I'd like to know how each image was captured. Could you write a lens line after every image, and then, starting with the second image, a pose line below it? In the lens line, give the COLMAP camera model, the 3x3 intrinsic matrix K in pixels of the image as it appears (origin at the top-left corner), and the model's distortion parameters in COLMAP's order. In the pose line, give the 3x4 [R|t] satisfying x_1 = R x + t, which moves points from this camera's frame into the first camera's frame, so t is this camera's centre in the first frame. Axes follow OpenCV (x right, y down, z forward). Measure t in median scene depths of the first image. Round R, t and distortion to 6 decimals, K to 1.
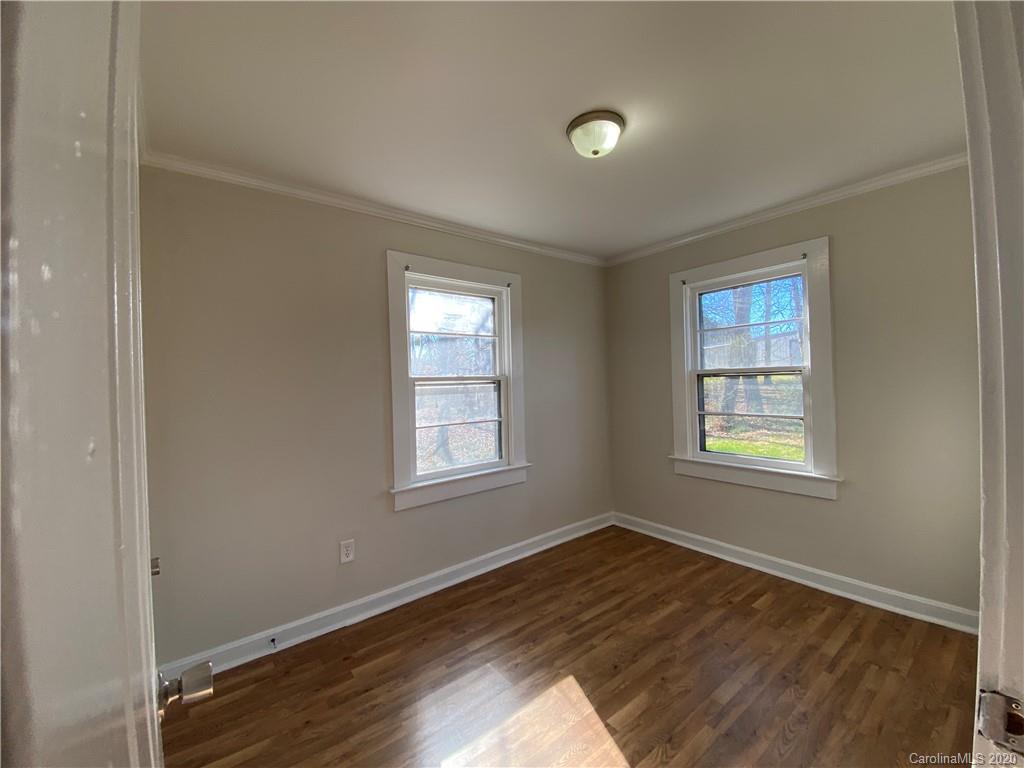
lens RADIAL K [[421.9, 0, 512.0], [0, 421.9, 384.0], [0, 0, 1]] dist [0.022964, 0.000030]
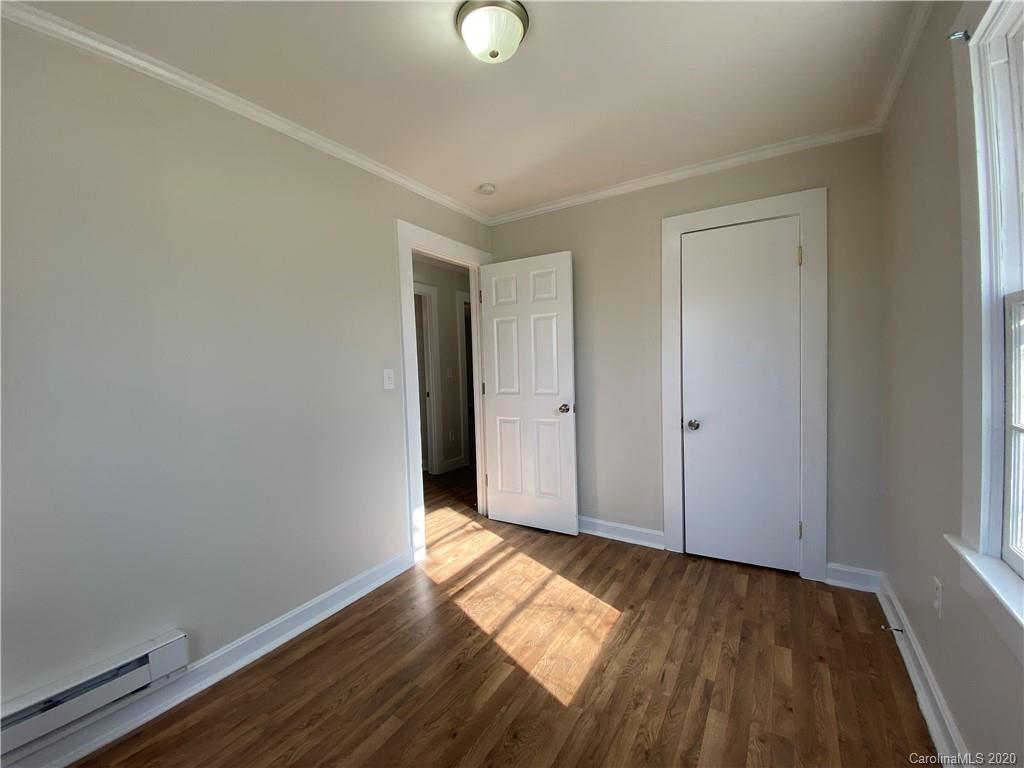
lens RADIAL K [[417.2, 0, 515.8], [0, 417.2, 375.2], [0, 0, 1]] dist [-0.027051, -0.000016]
pose [[-0.938200, 0.058504, -0.341112, 0.471385], [0.052403, 0.998259, 0.027081, 0.038885], [0.342103, 0.007532, -0.939632, 1.756249]]
